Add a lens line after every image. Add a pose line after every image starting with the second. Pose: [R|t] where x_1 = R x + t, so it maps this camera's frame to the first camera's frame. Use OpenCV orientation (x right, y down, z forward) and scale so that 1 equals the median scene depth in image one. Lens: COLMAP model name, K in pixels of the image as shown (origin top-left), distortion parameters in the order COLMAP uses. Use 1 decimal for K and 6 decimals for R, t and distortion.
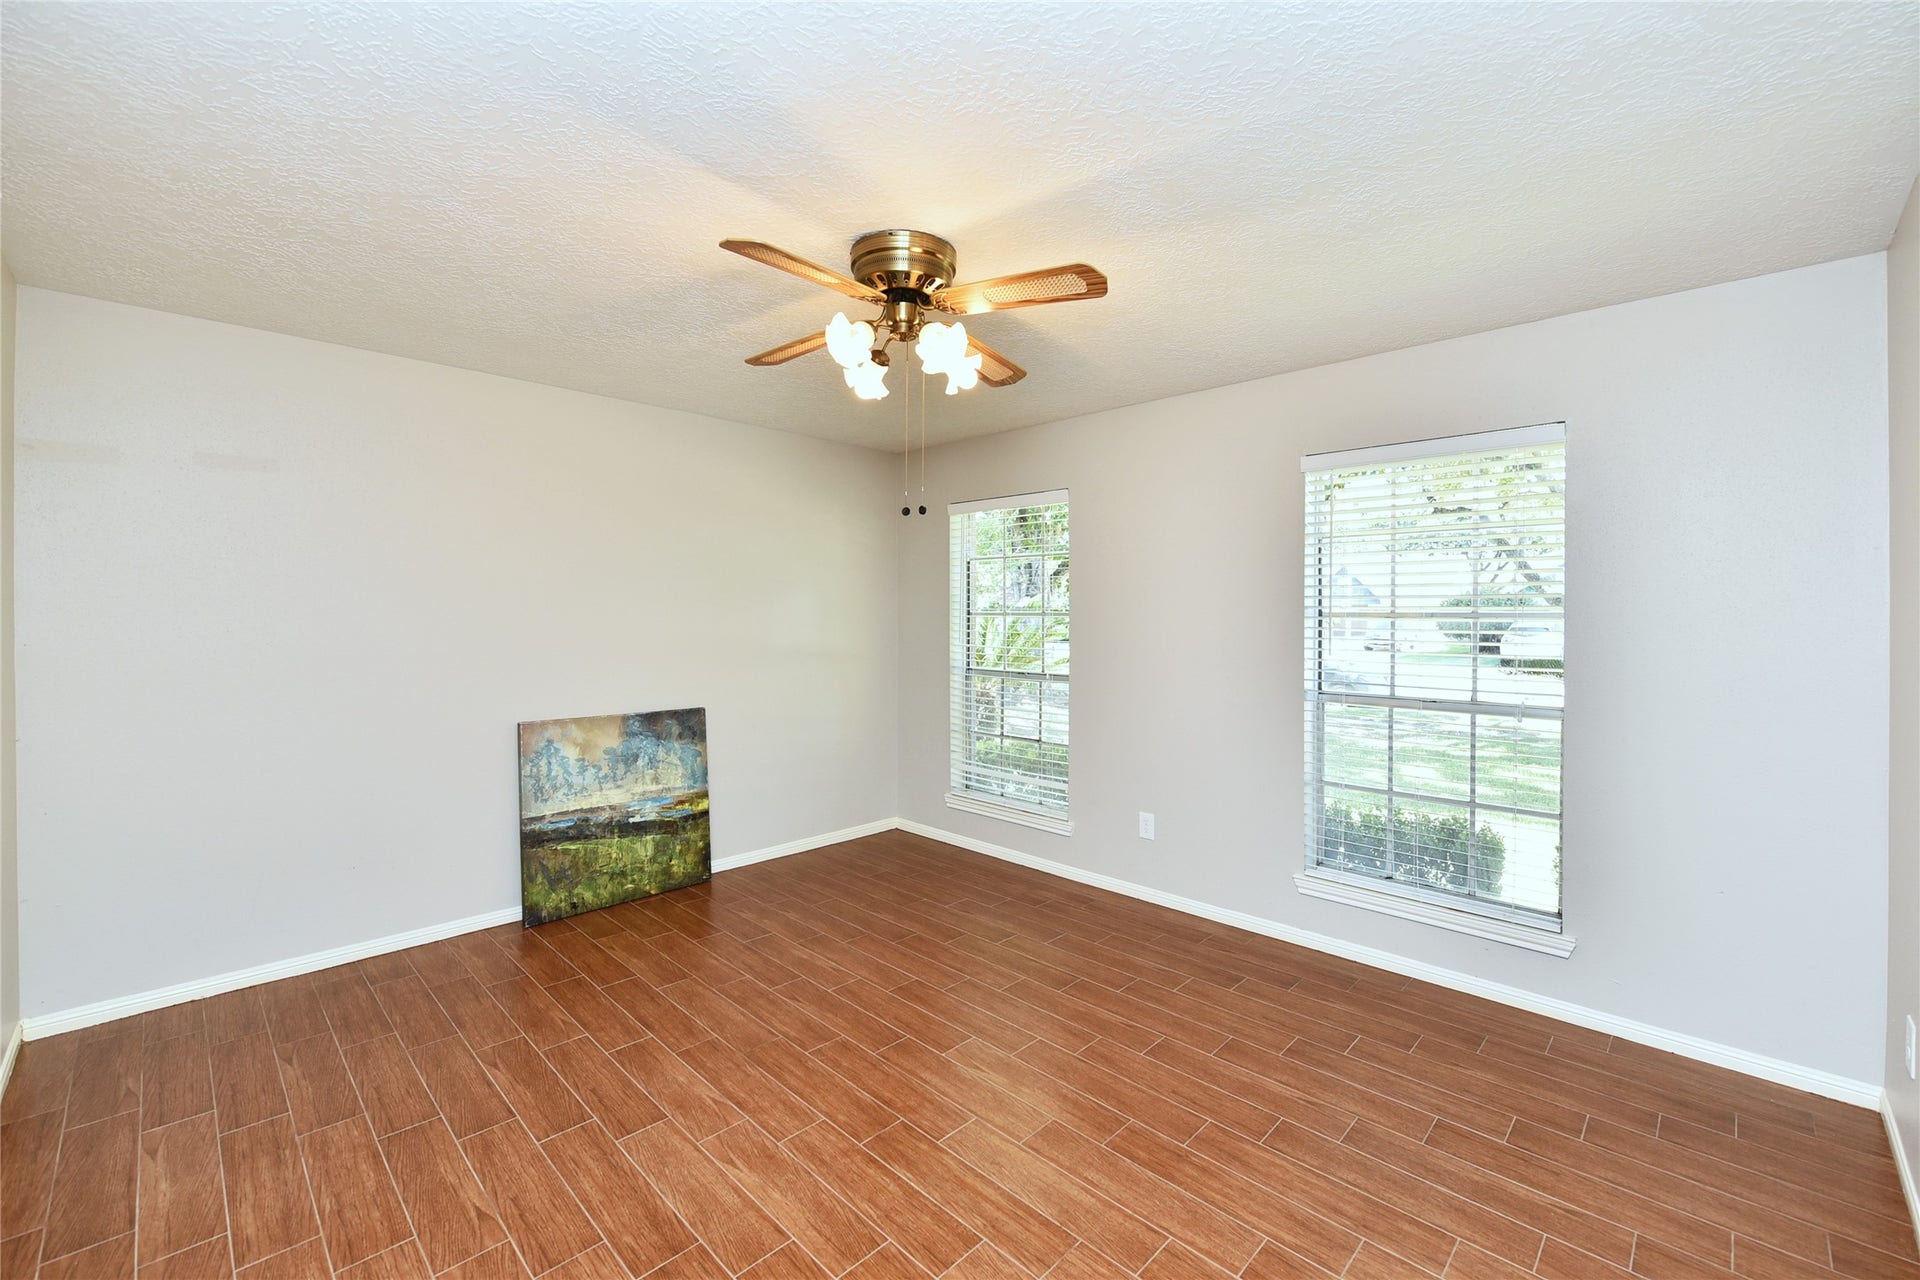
lens RADIAL K [[795.3, 0, 960.3], [0, 795.3, 619.6], [0, 0, 1]] dist [0.000150, 0.000017]
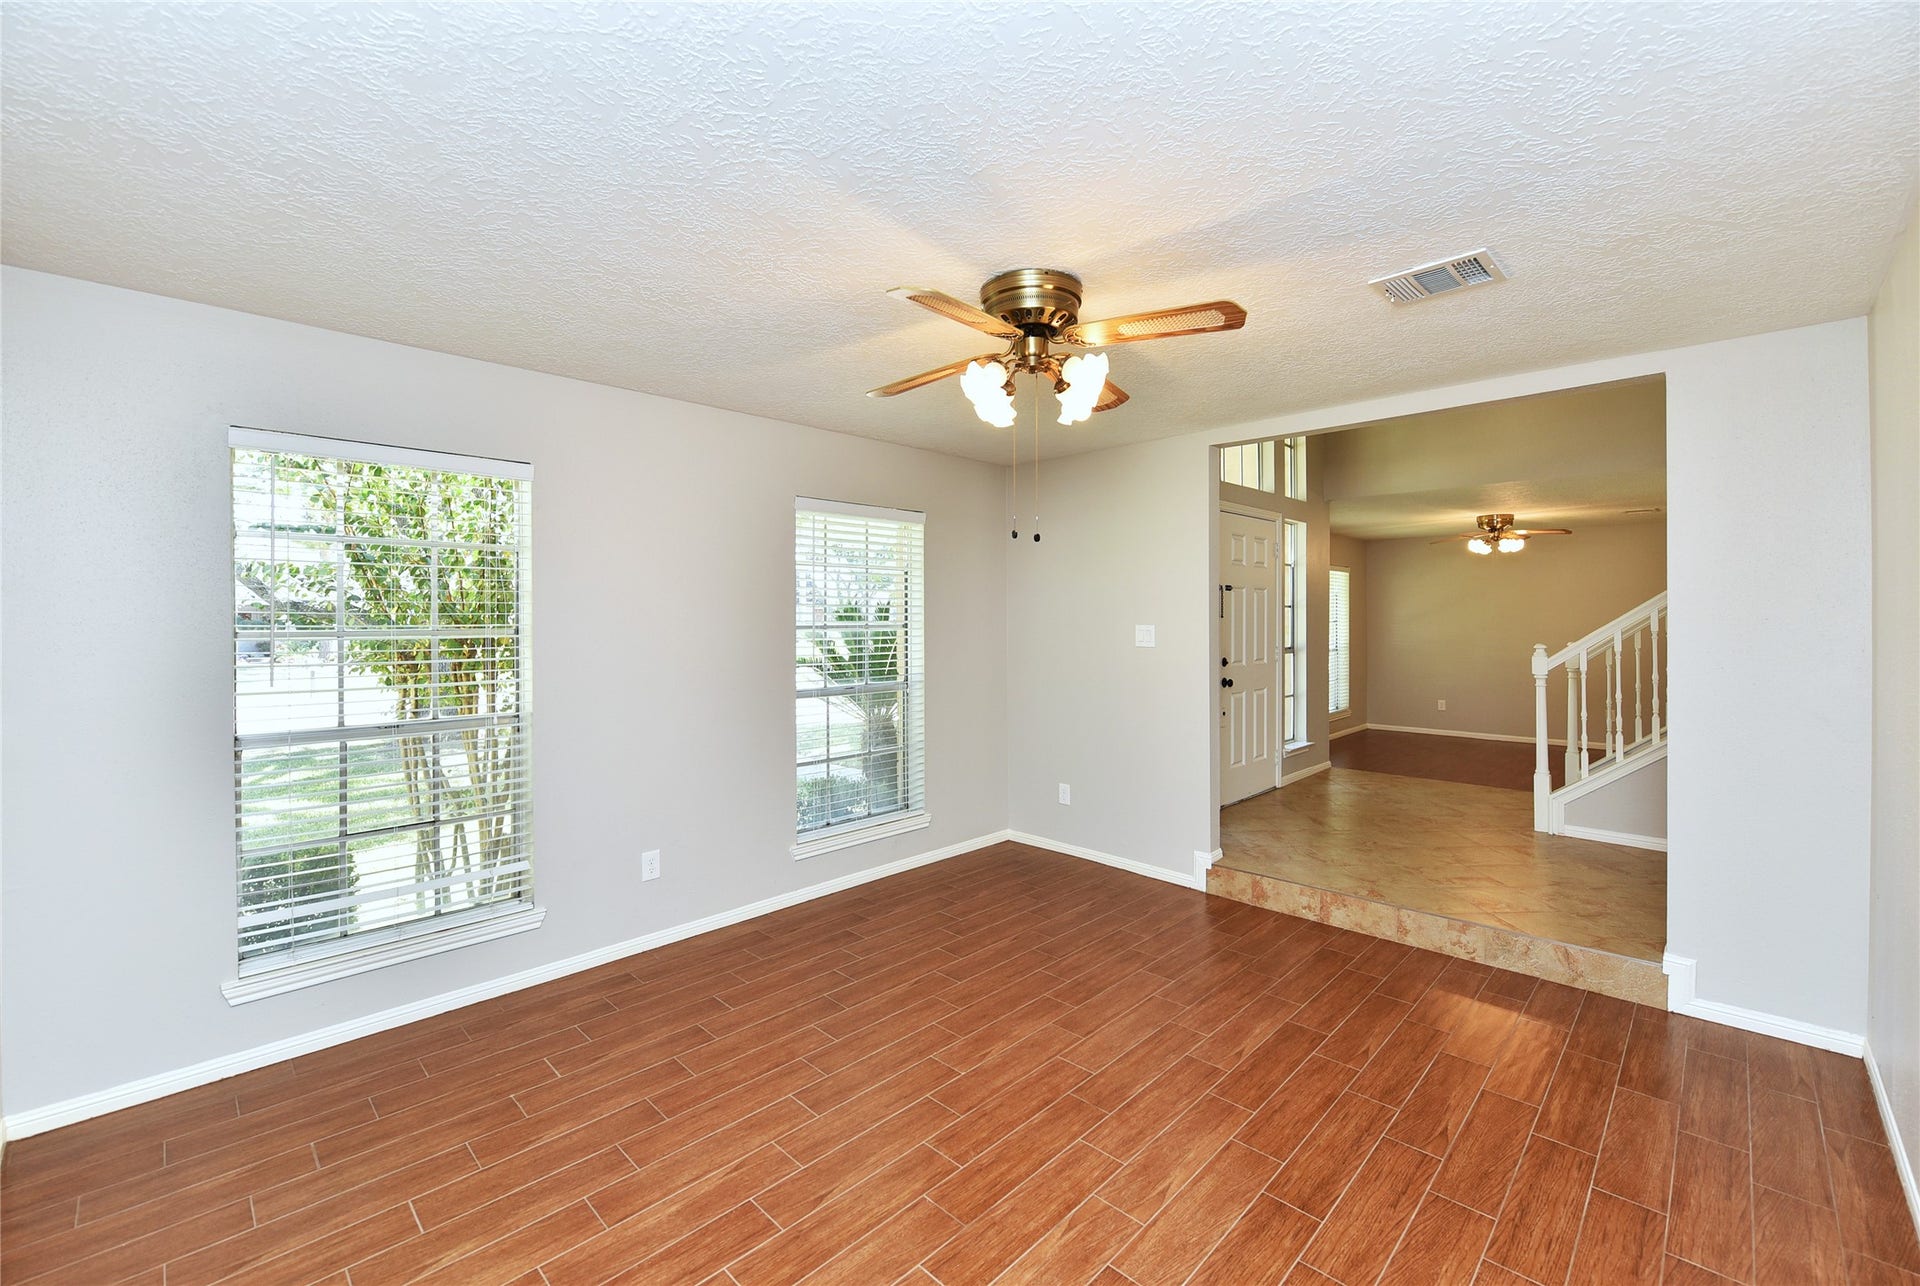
lens RADIAL K [[793.1, 0, 960.1], [0, 793.1, 616.7], [0, 0, 1]] dist [-0.001058, -0.000251]
pose [[-0.002558, 0.000394, 0.999997, -0.954942], [0.009126, 0.999958, -0.000370, -0.025825], [-0.999955, 0.009125, -0.002561, 0.937030]]
